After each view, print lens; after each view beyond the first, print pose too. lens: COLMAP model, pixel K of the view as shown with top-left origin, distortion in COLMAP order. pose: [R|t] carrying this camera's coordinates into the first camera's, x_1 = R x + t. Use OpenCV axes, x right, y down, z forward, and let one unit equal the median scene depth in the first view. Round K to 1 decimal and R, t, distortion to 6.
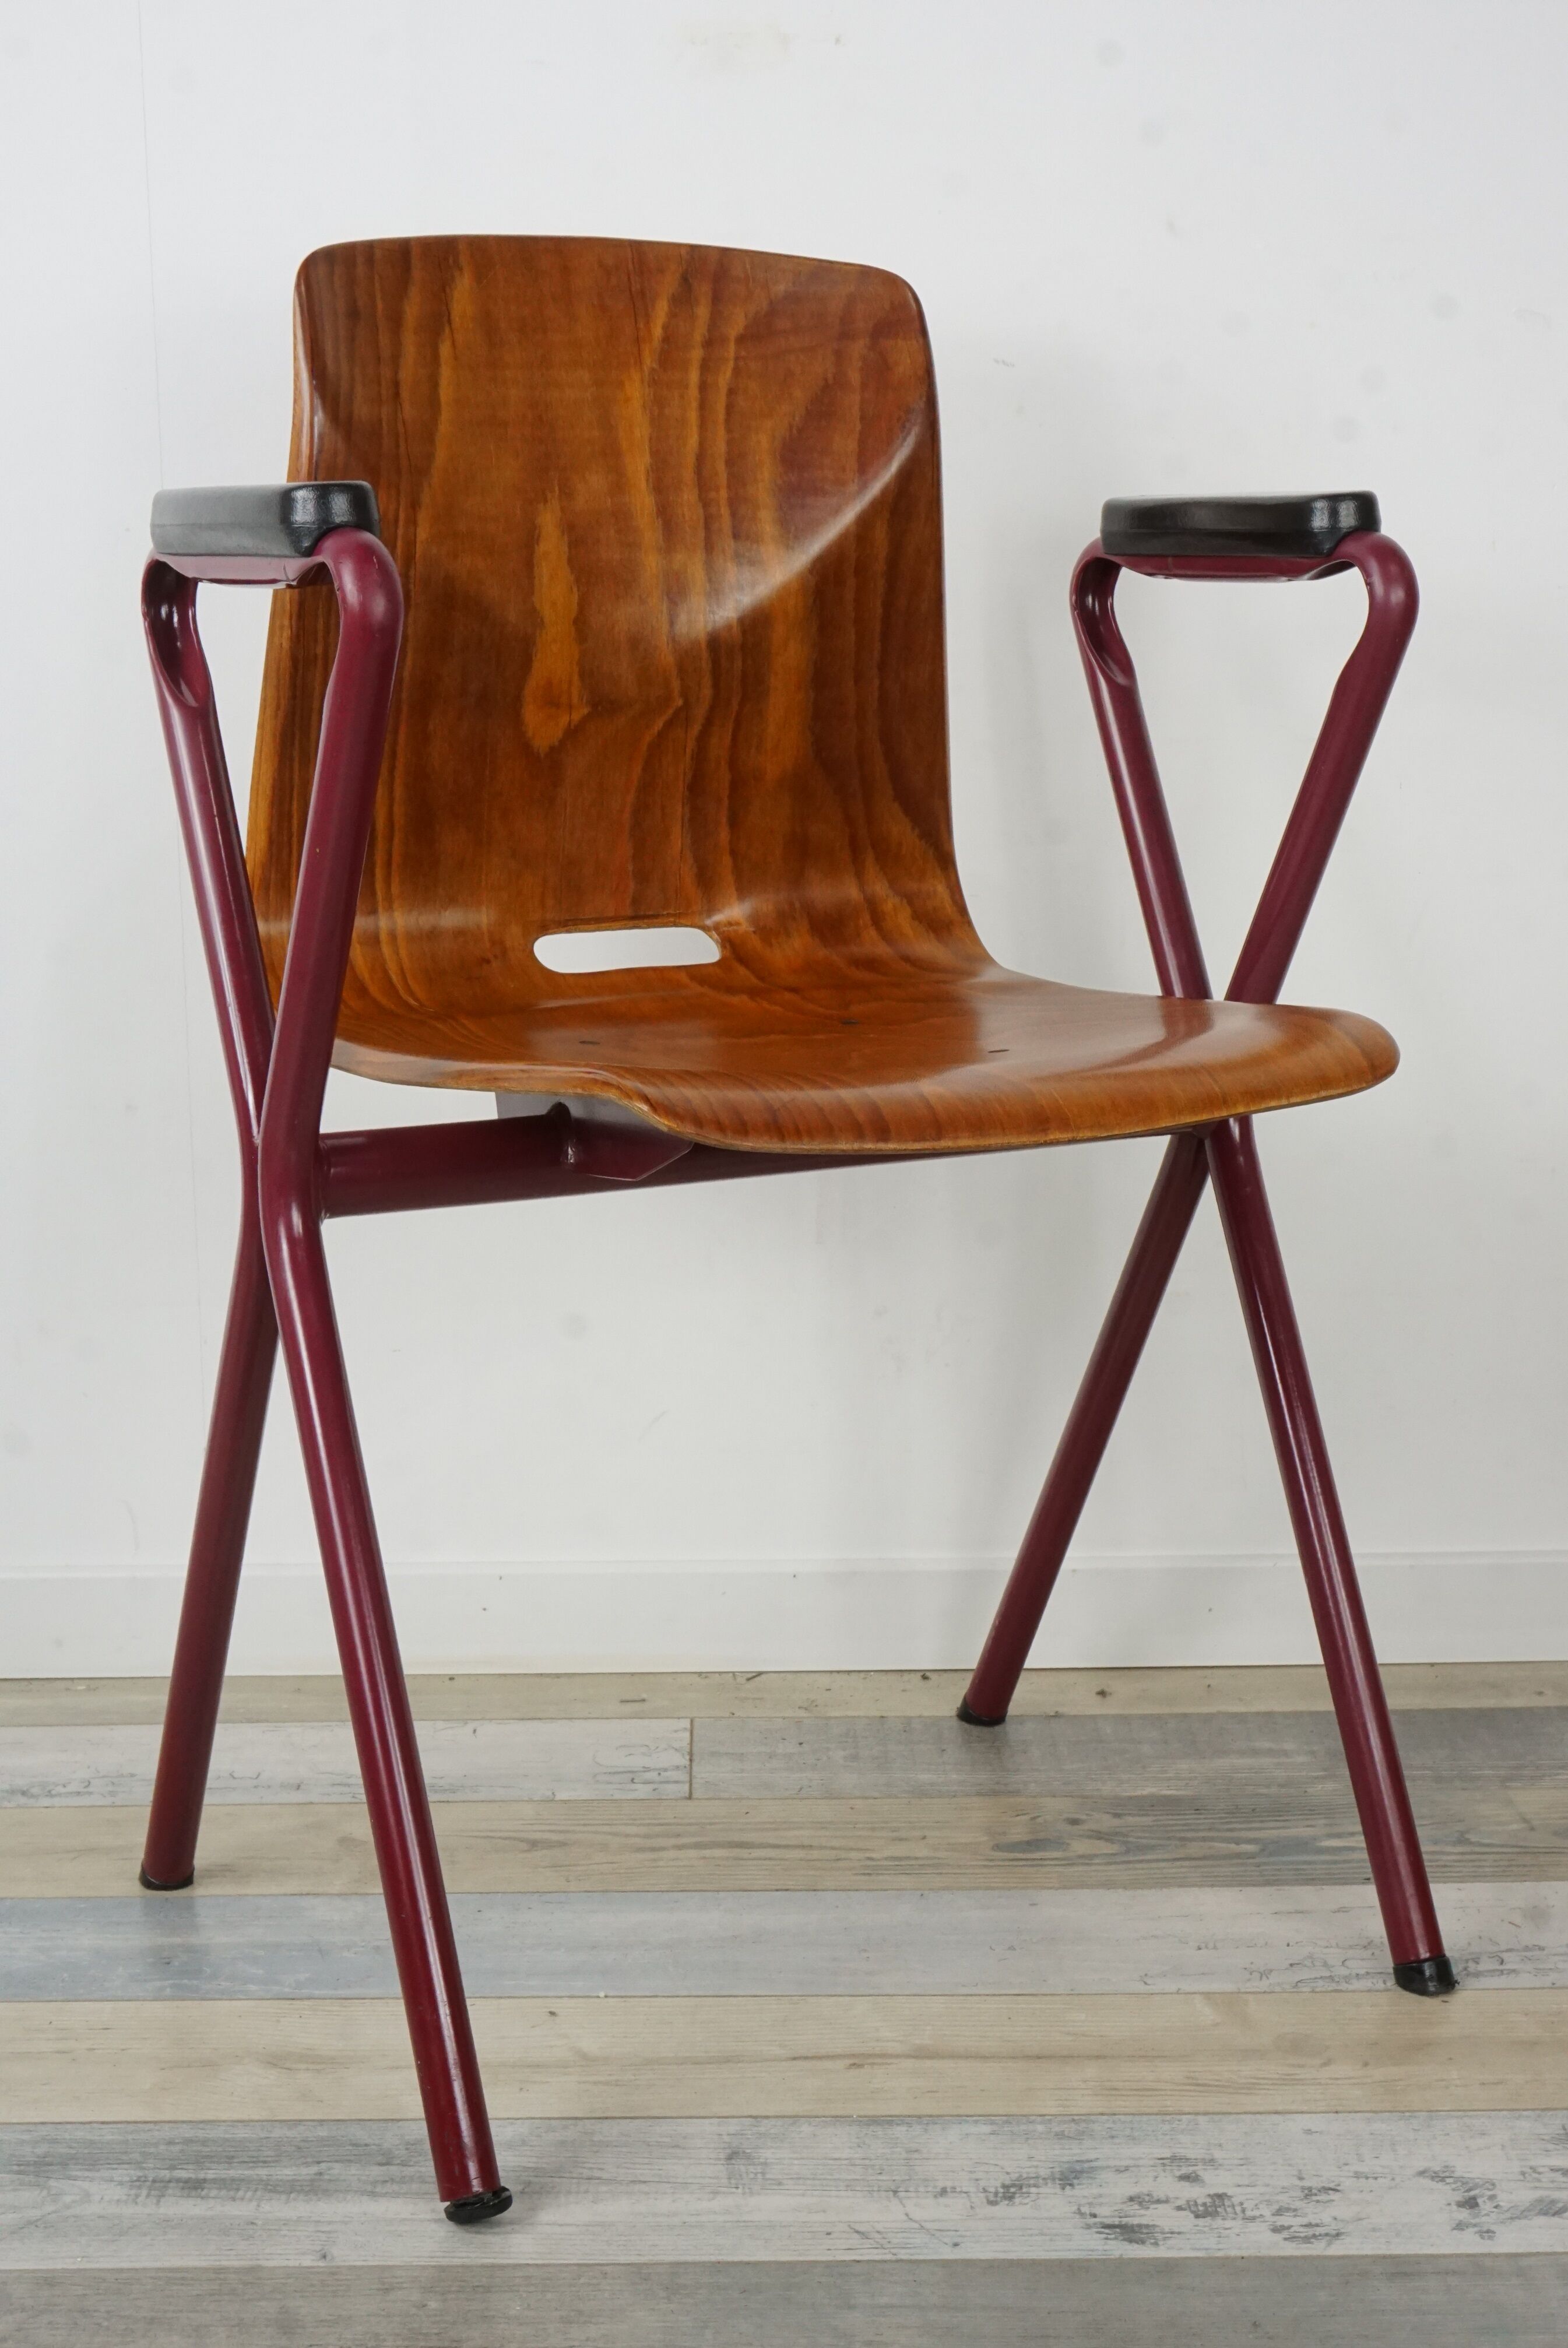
lens RADIAL K [[3309.3, 0, 784.0], [0, 3309.3, 1174.0], [0, 0, 1]] dist [0.012874, -0.006933]
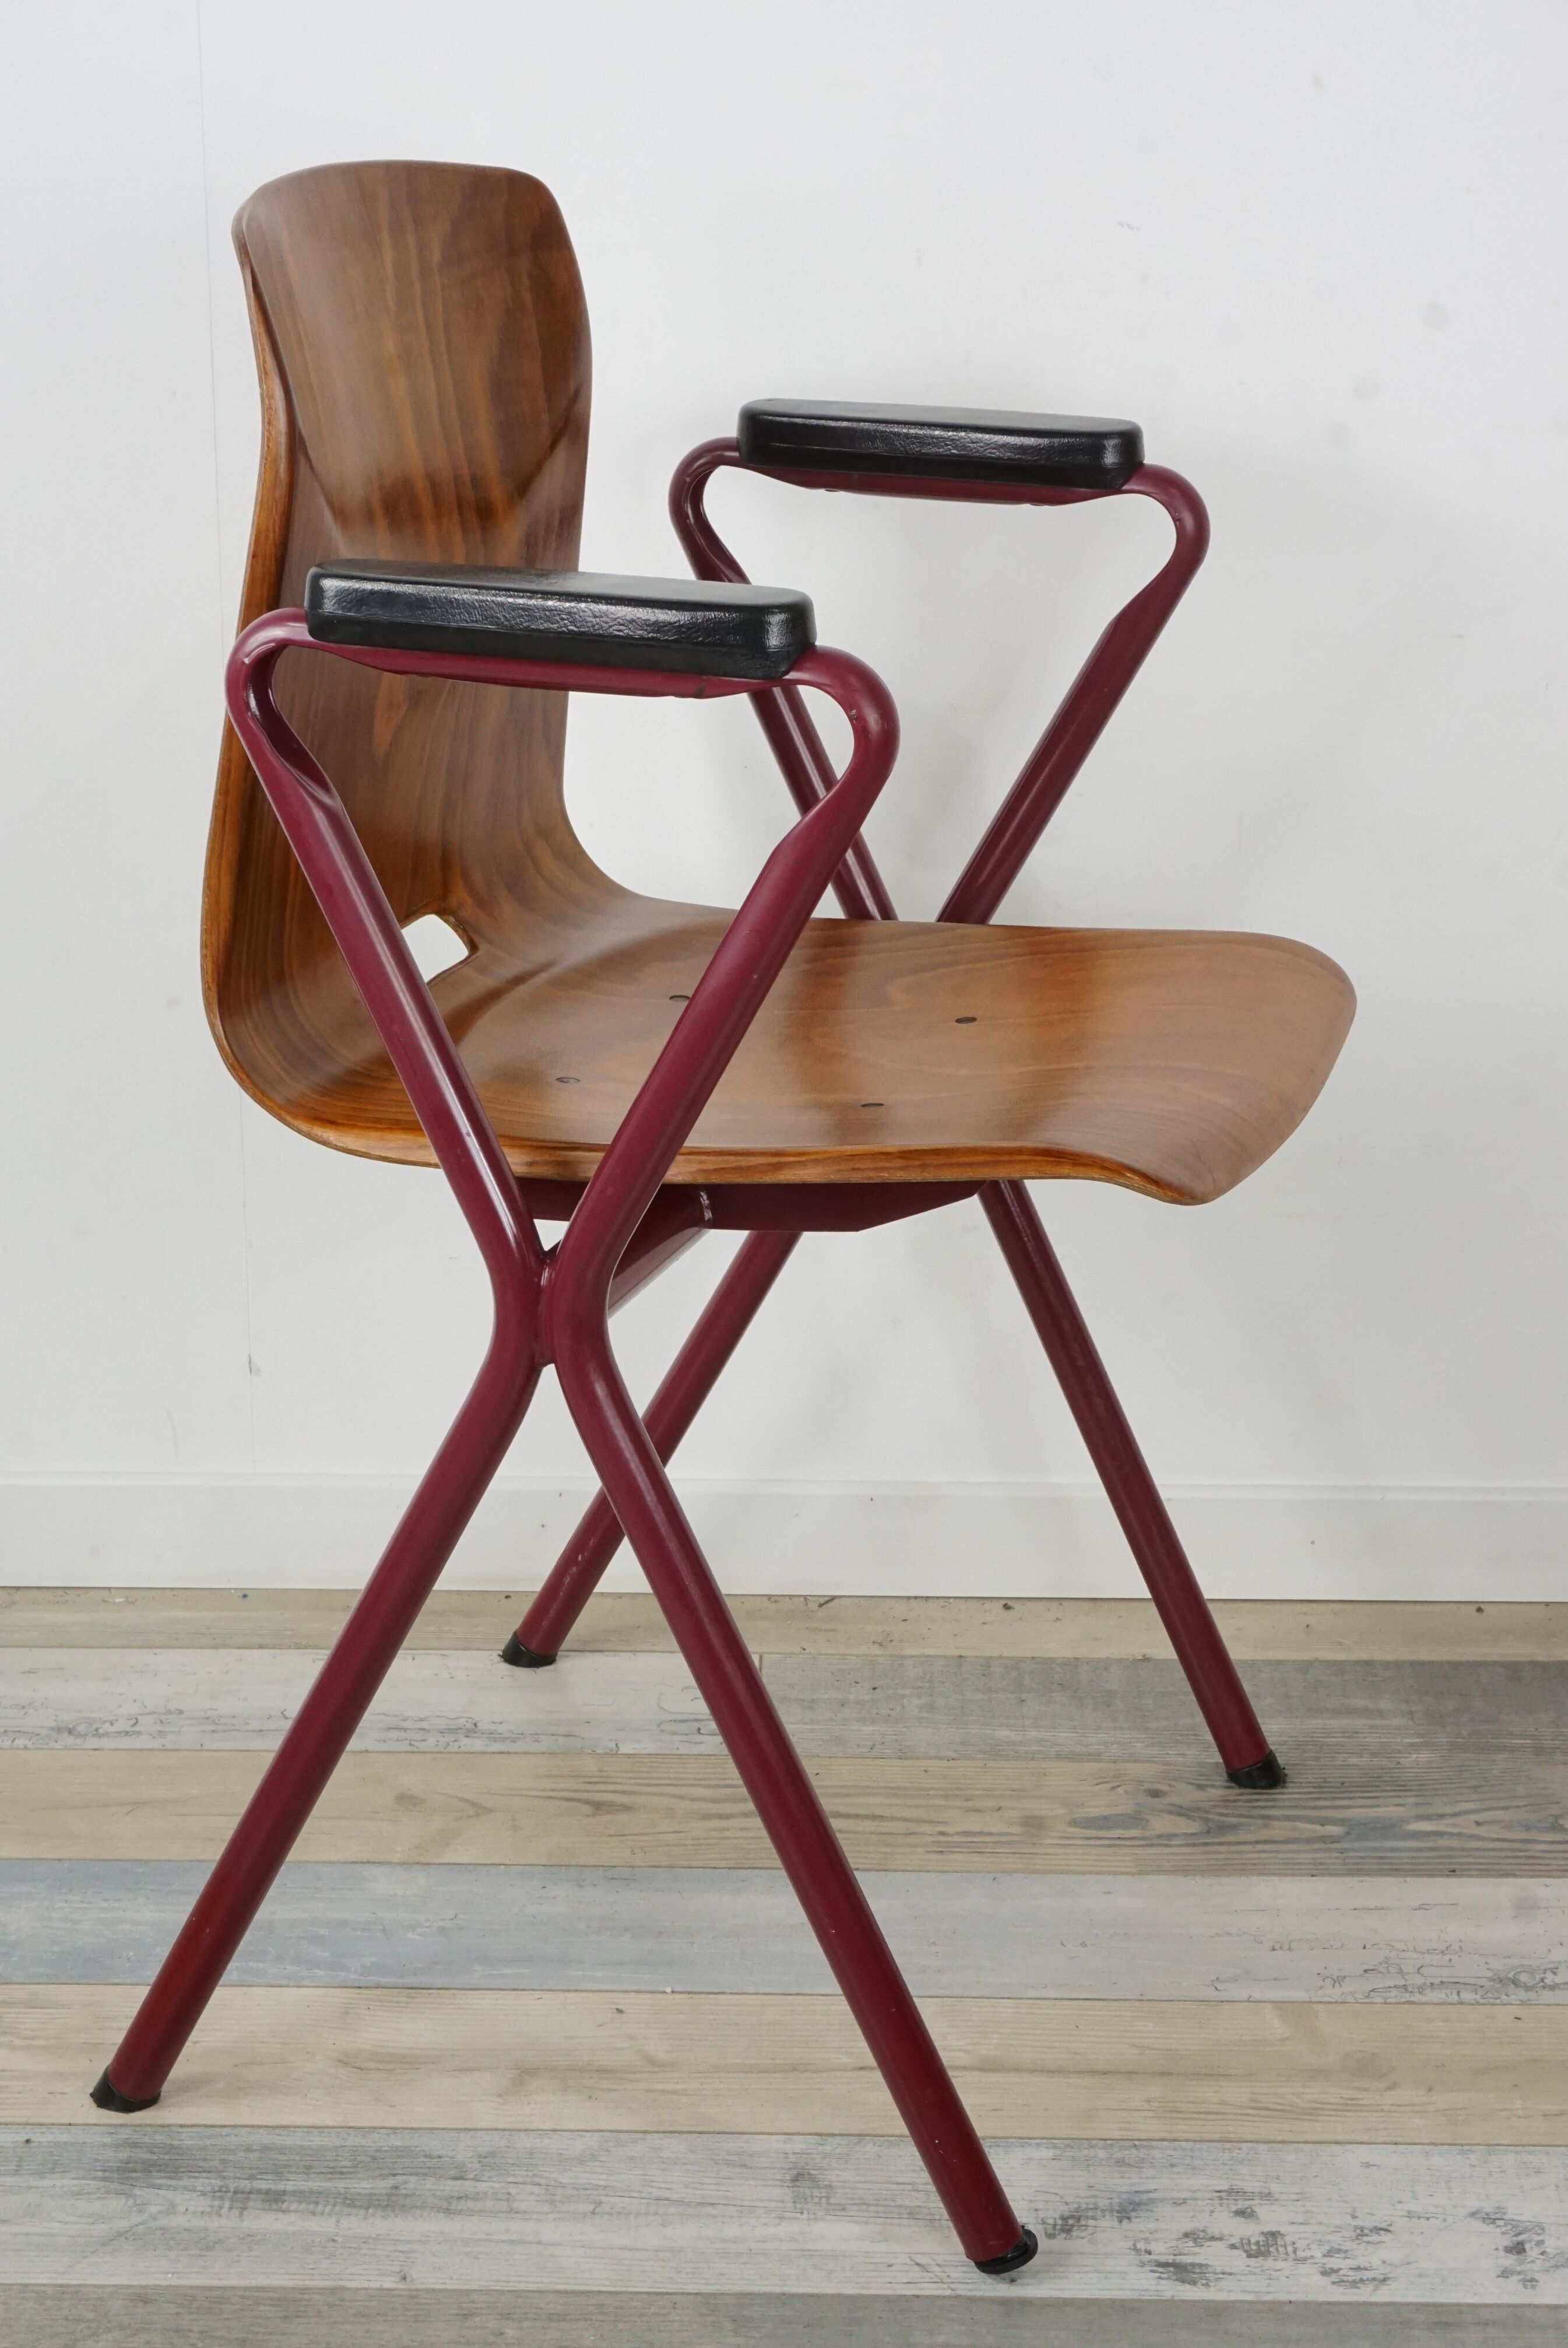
lens RADIAL K [[4131.6, 0, 777.8], [0, 4131.6, 1174.4], [0, 0, 1]] dist [-0.001329, 0.159972]
pose [[0.999586, 0.020475, -0.020237, -0.002315], [-0.017727, 0.991653, 0.127711, -0.170953], [0.022683, -0.127299, 0.991605, -0.221649]]
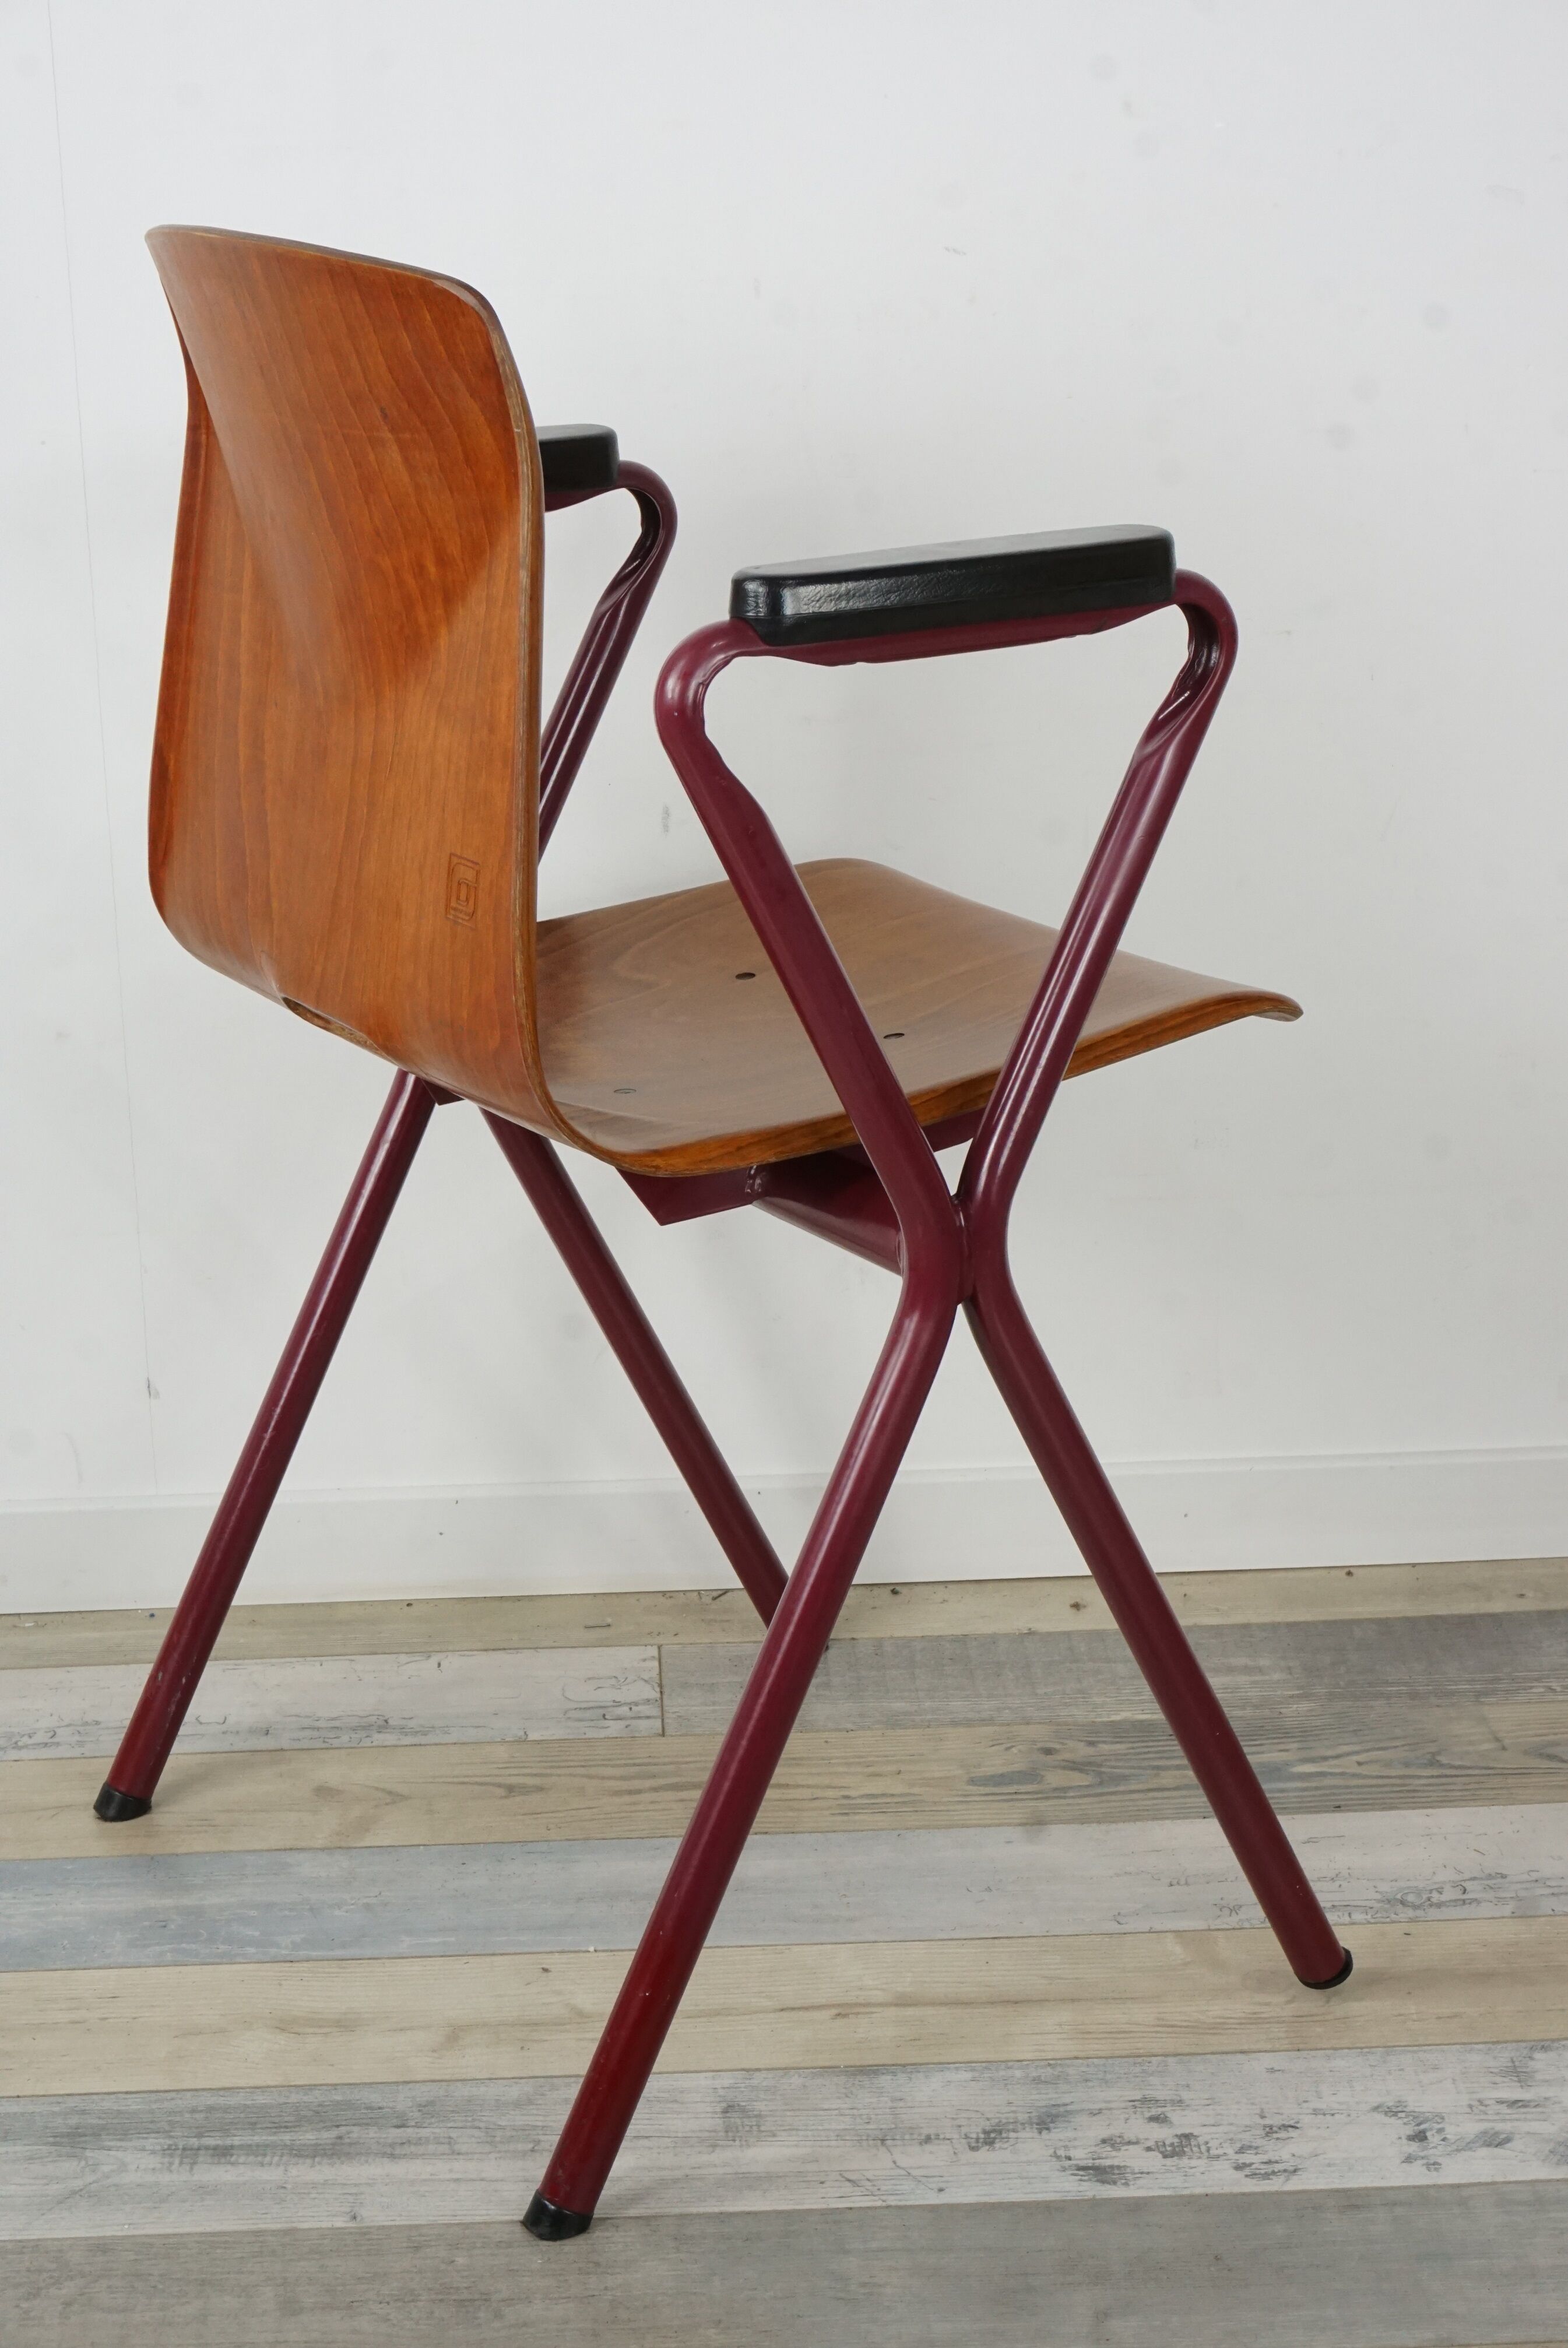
lens RADIAL K [[4131.6, 0, 777.8], [0, 4131.6, 1174.4], [0, 0, 1]] dist [-0.001329, 0.159972]
pose [[0.999553, -0.022441, 0.019764, -0.018859], [0.020399, 0.994972, 0.098050, -0.128674], [-0.021865, -0.097603, 0.994985, -0.282420]]
